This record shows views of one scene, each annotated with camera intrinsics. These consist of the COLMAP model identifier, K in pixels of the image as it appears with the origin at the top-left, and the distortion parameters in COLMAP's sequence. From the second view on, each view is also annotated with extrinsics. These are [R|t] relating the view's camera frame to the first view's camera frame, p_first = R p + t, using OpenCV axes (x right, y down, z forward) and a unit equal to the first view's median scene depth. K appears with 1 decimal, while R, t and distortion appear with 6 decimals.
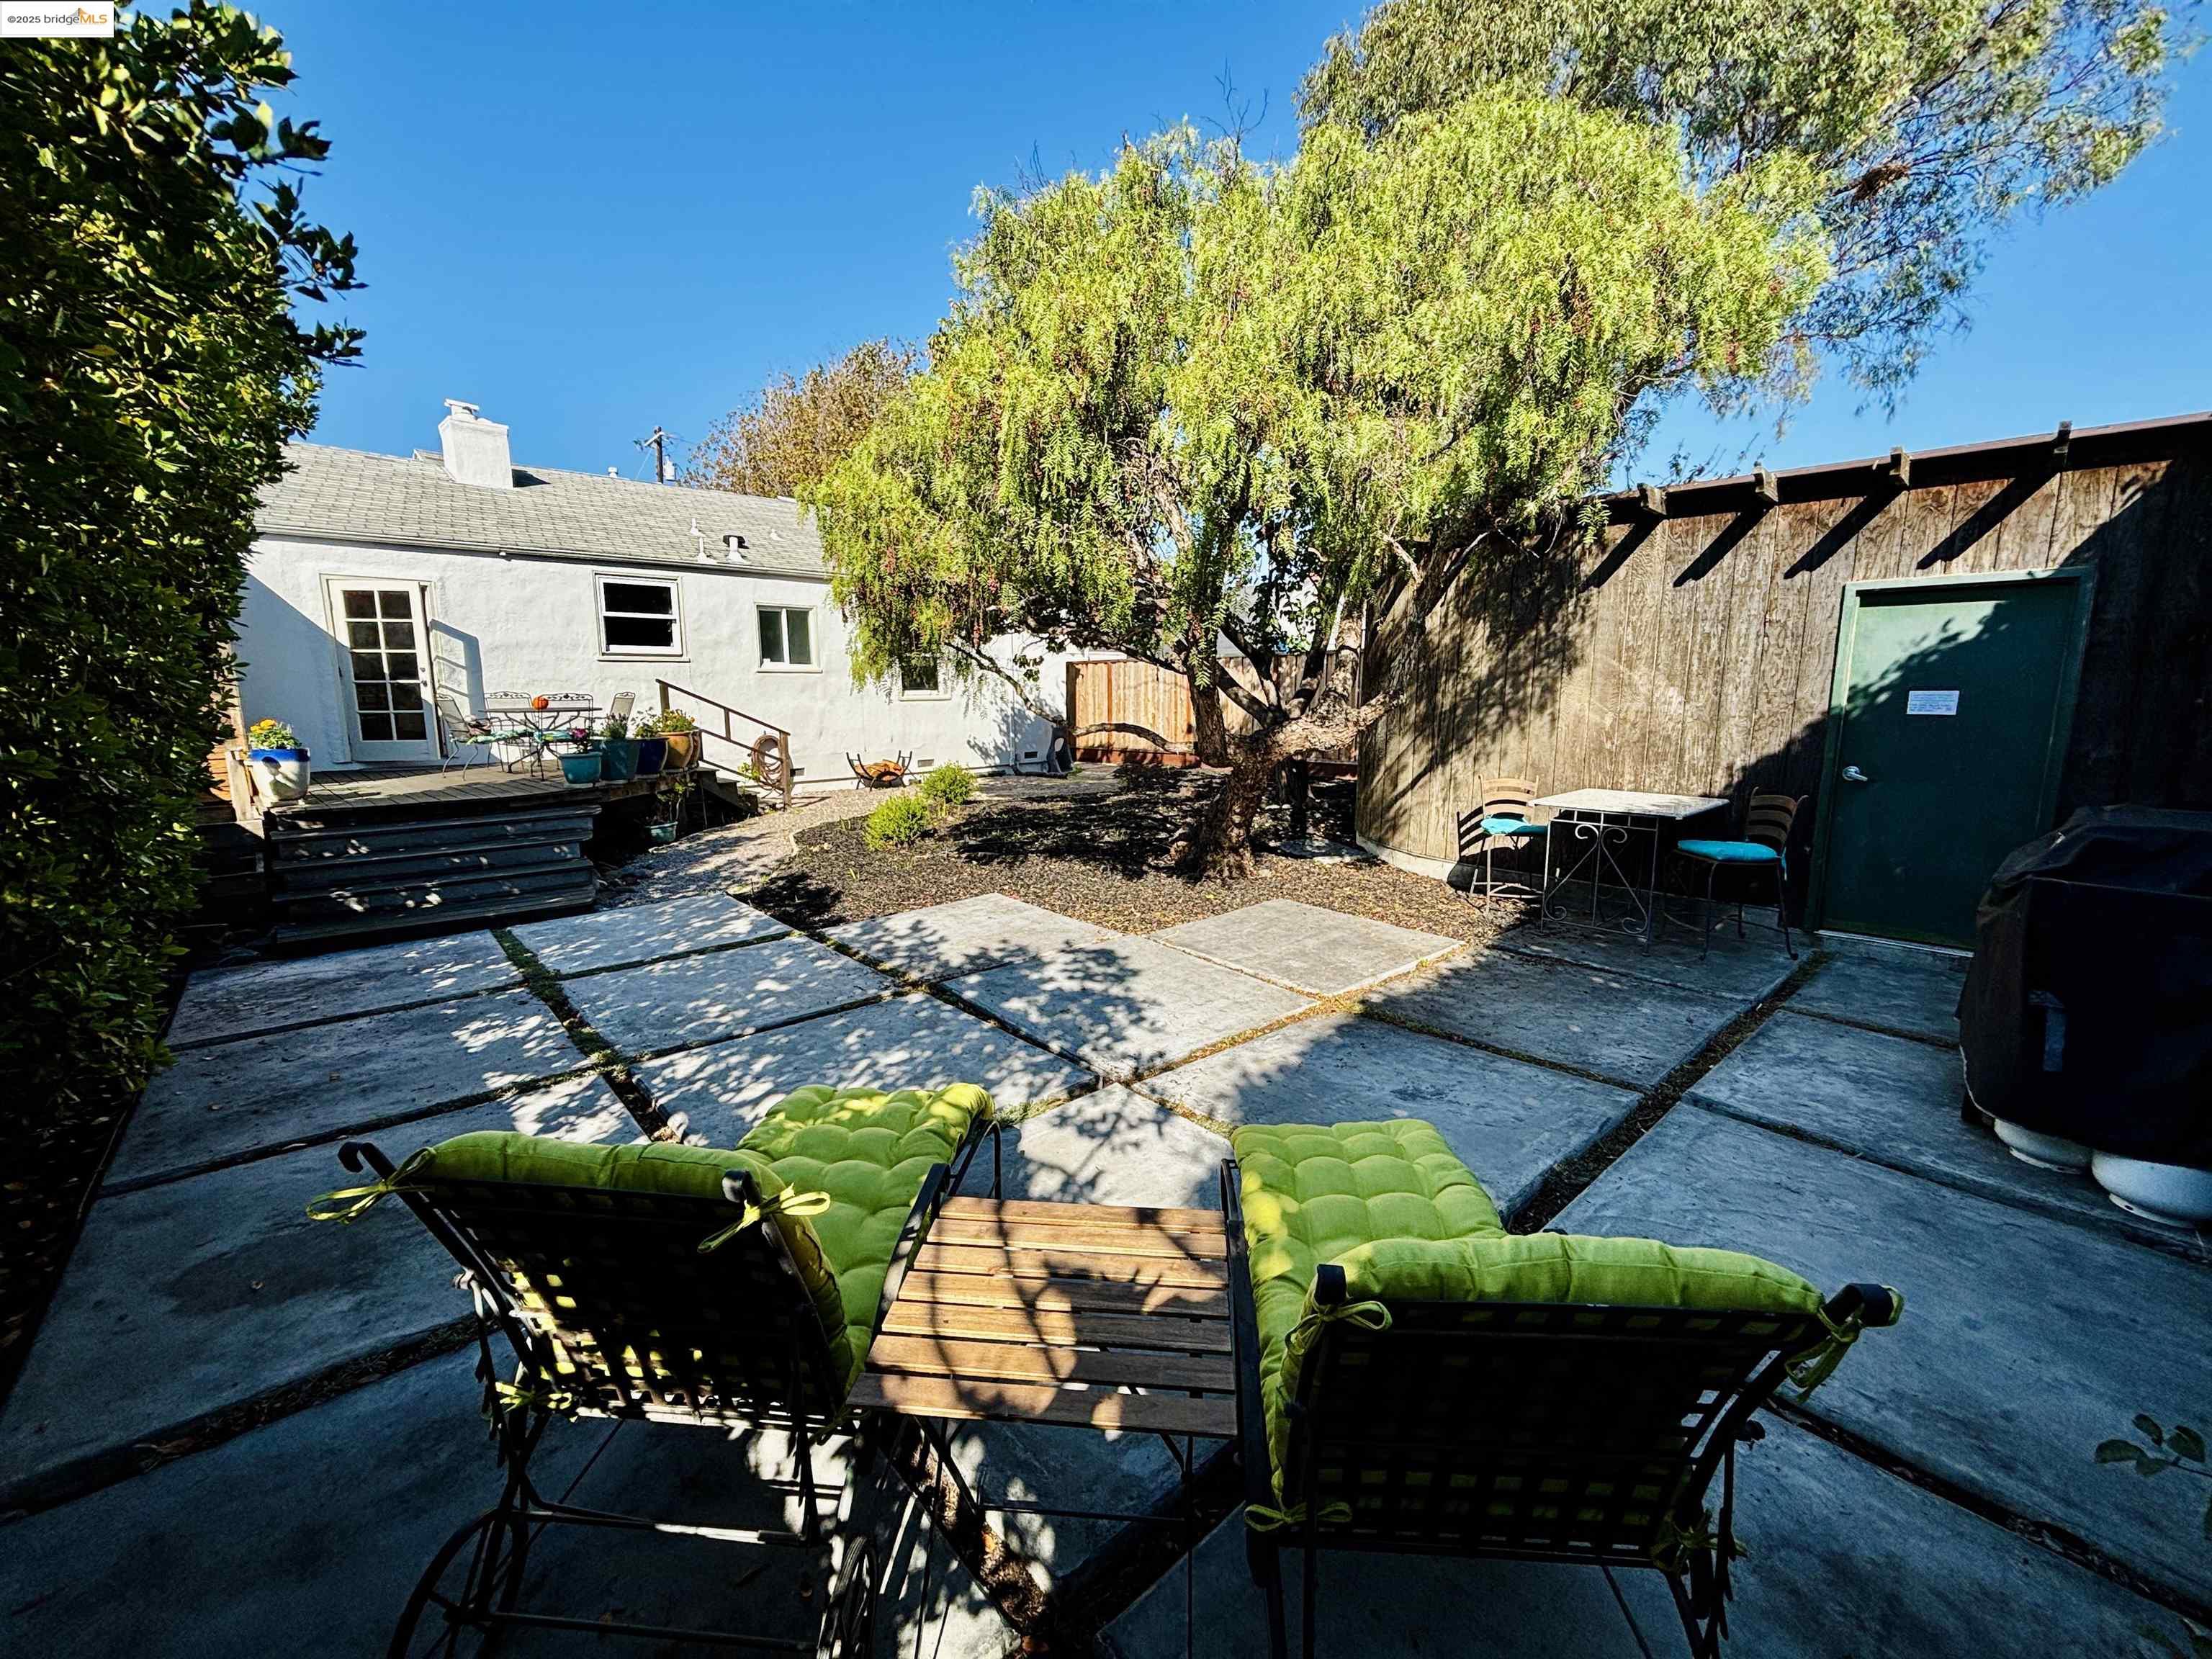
lens RADIAL K [[891.8, 0, 1124.1], [0, 891.8, 823.6], [0, 0, 1]] dist [-0.002110, 0.001056]
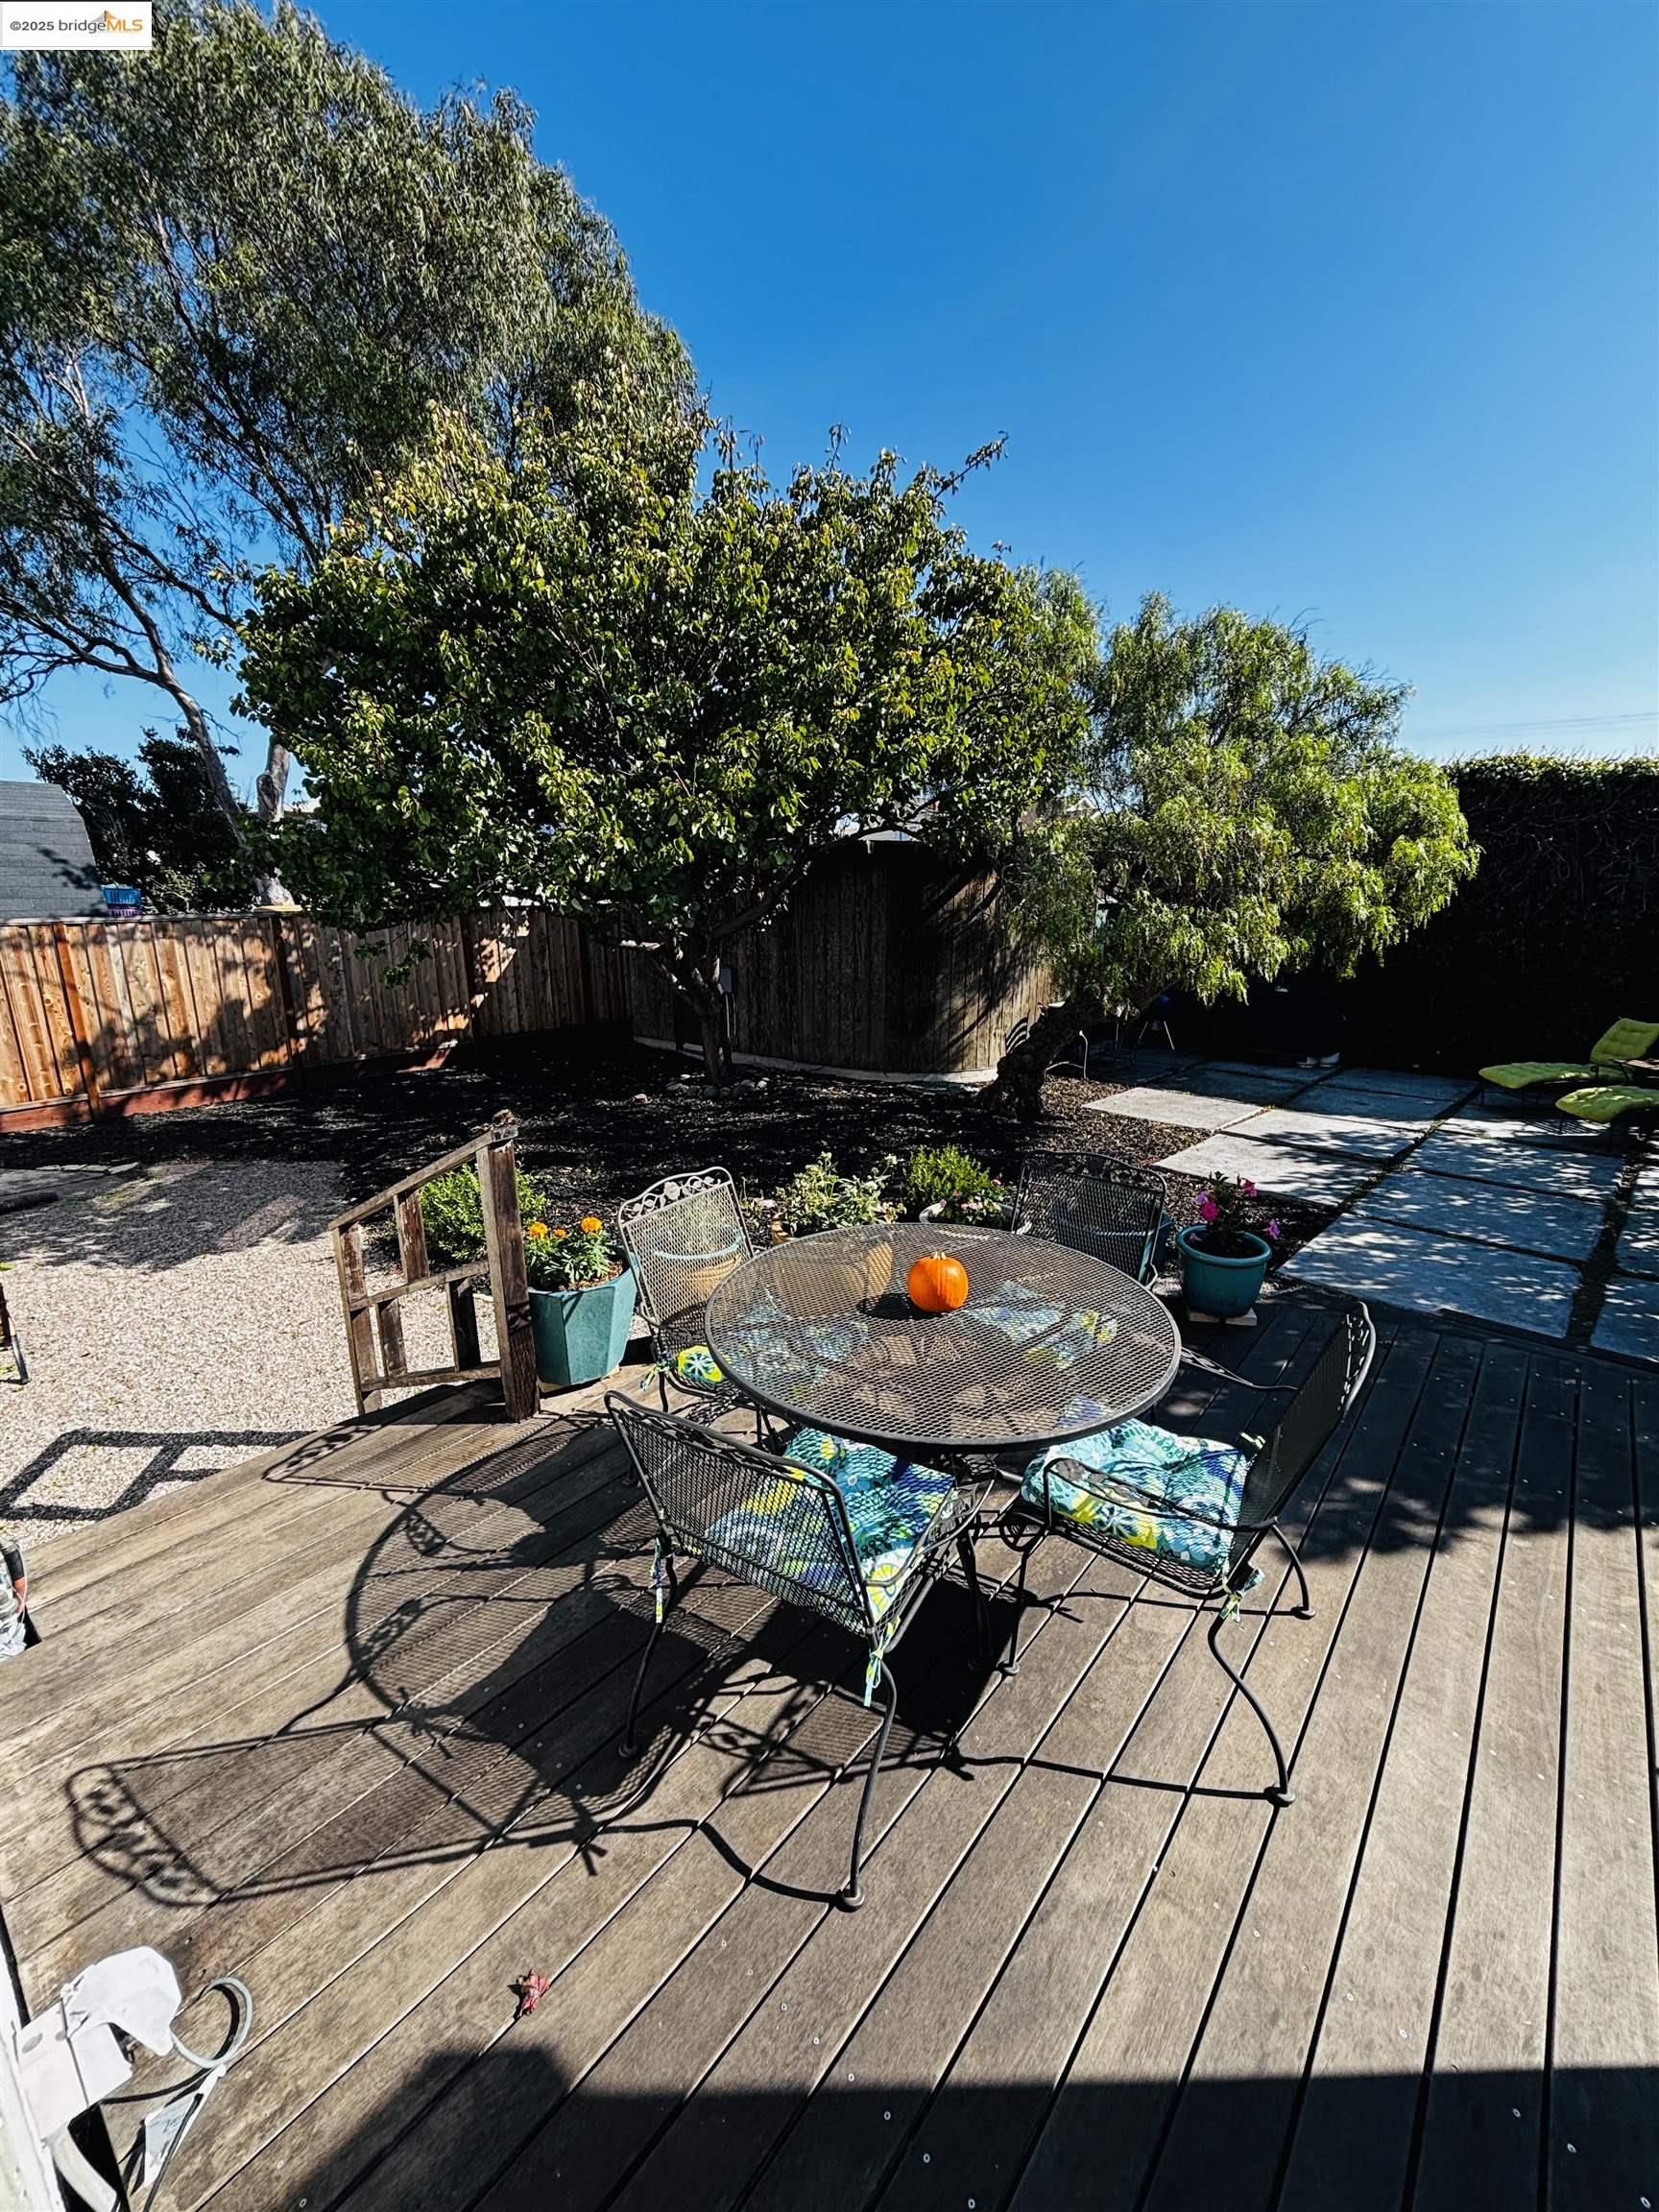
lens RADIAL K [[891.8, 0, 833.1], [0, 891.8, 1115.4], [0, 0, 1]] dist [-0.002110, 0.001056]
pose [[-0.064203, -0.247551, 0.966745, -1.554283], [0.166606, 0.952489, 0.254965, -0.446087], [-0.983931, 0.177435, -0.019909, 1.837627]]
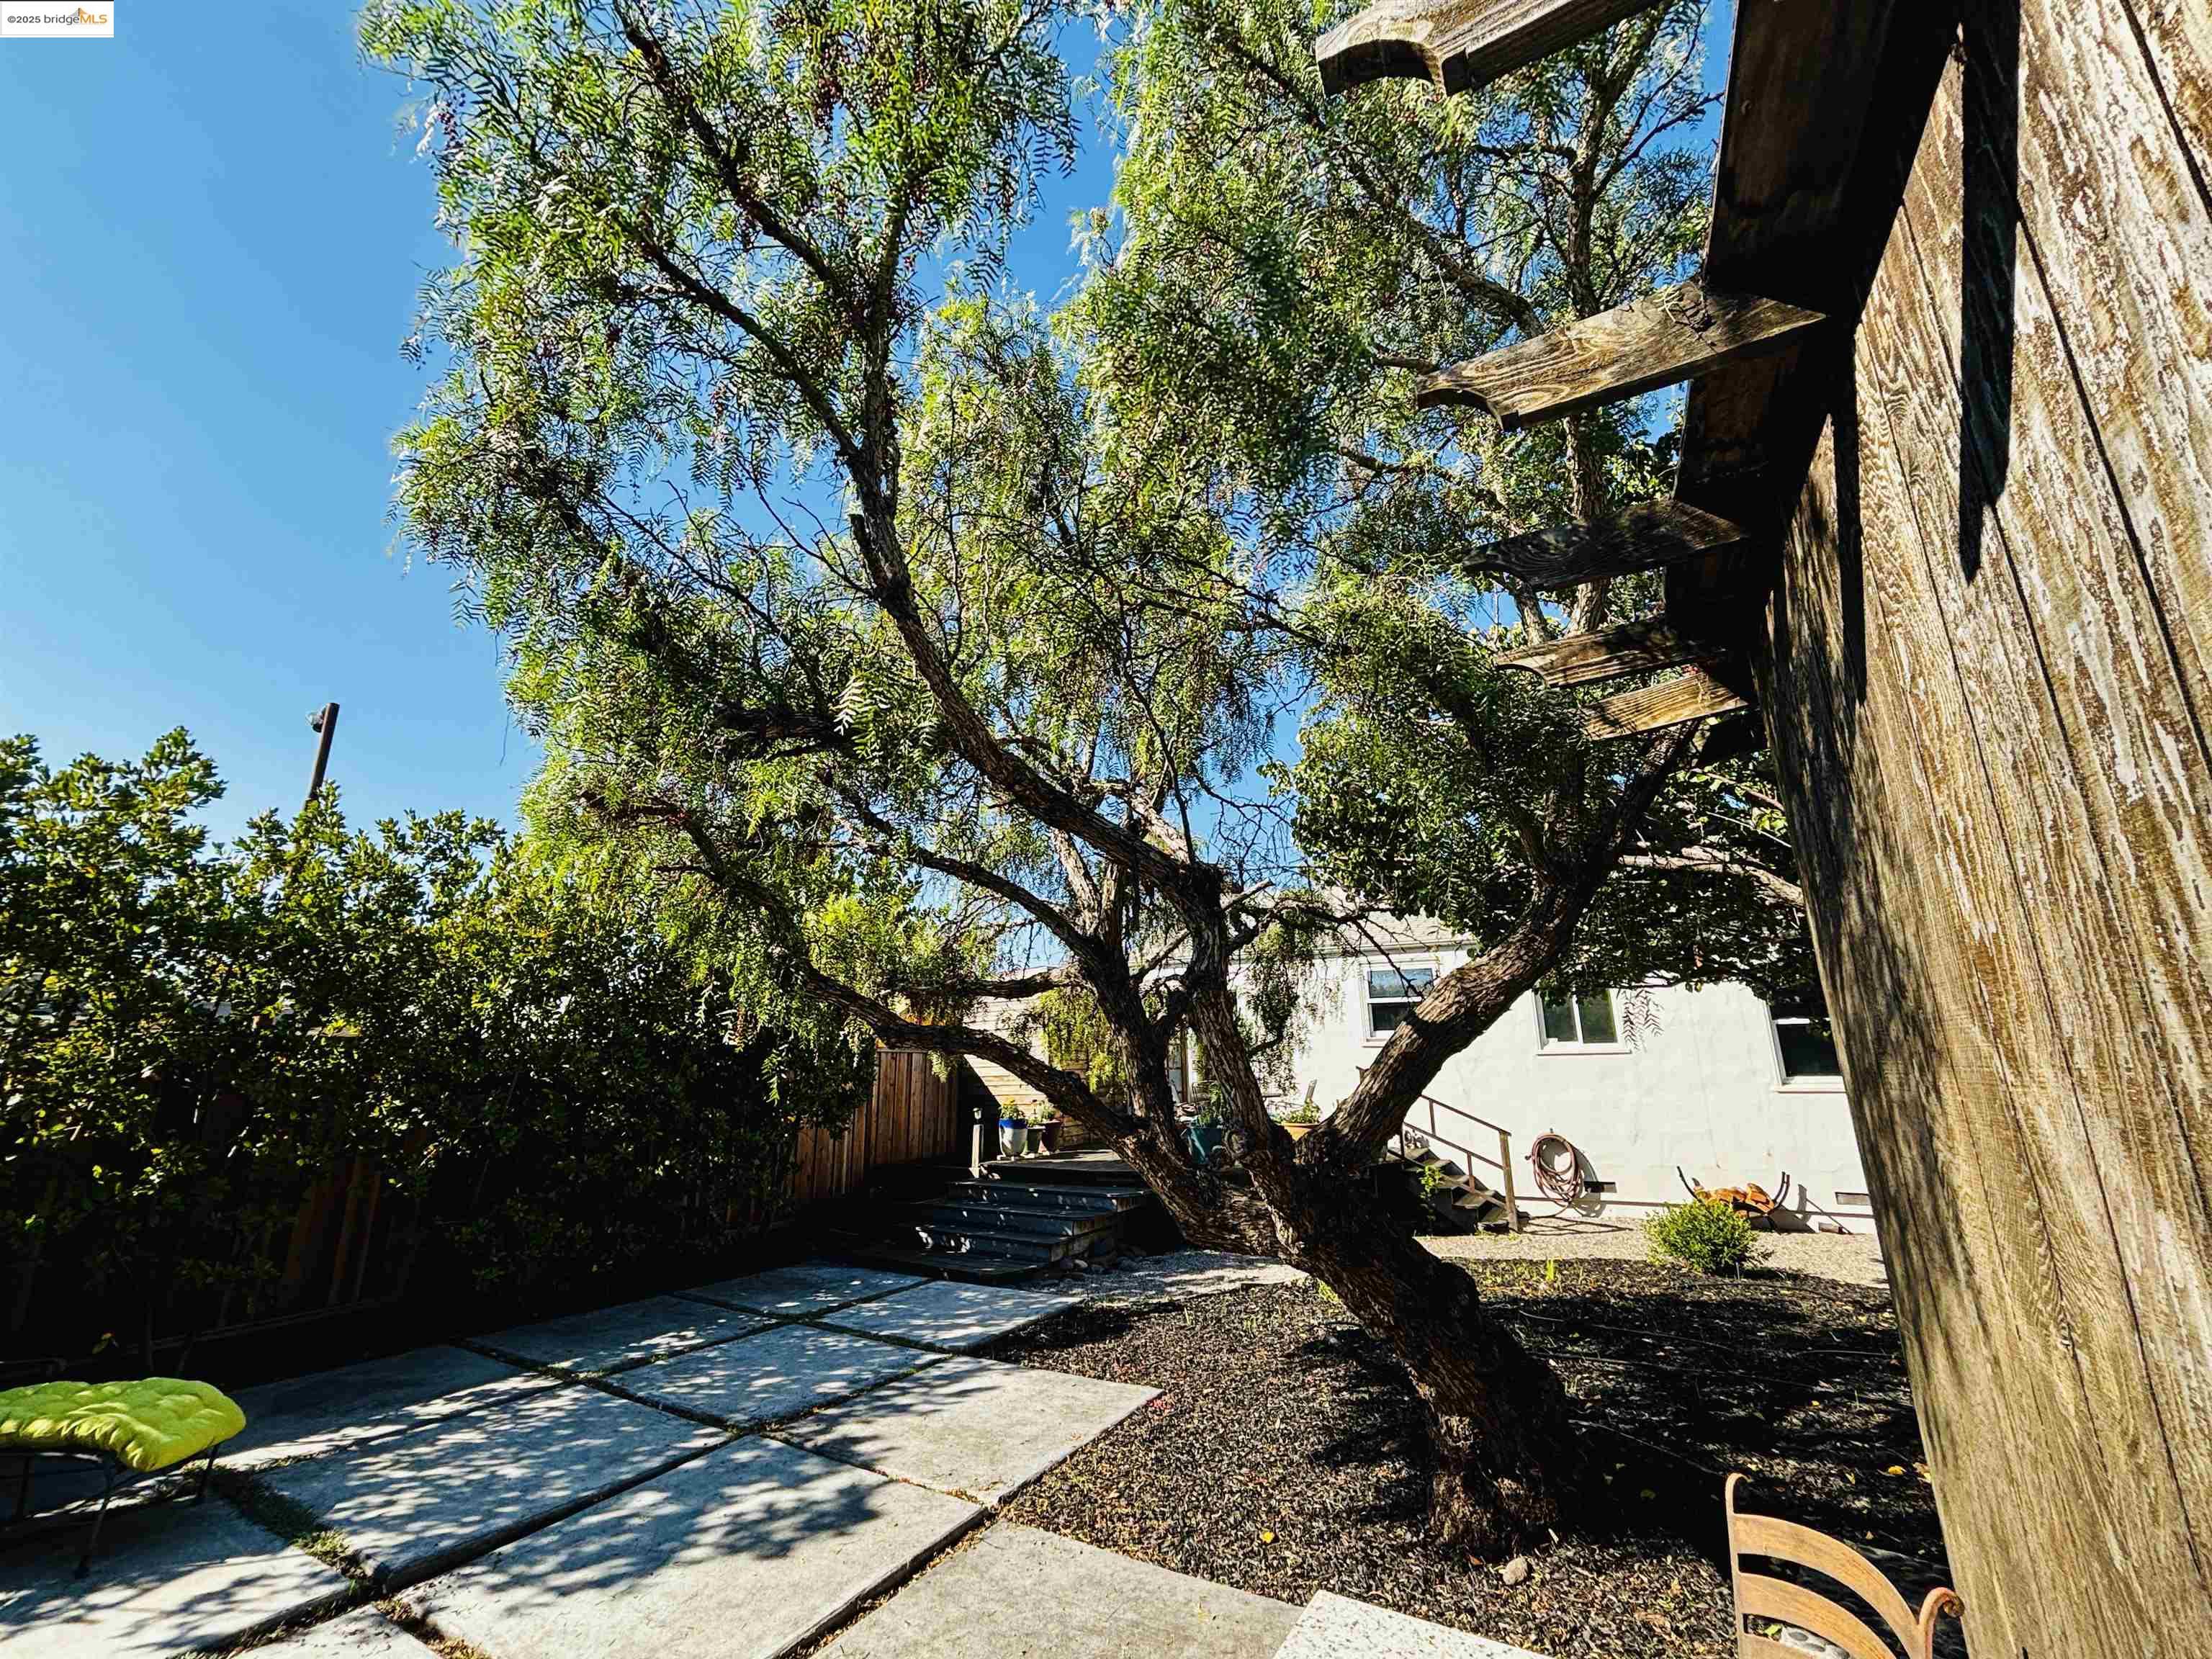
lens RADIAL K [[891.8, 0, 1110.0], [0, 891.8, 828.6], [0, 0, 1]] dist [-0.002110, 0.001056]
pose [[0.249663, -0.249551, -0.935624, 0.790618], [-0.136788, 0.947444, -0.289204, -0.176723], [0.958623, 0.200185, 0.202406, 0.965686]]
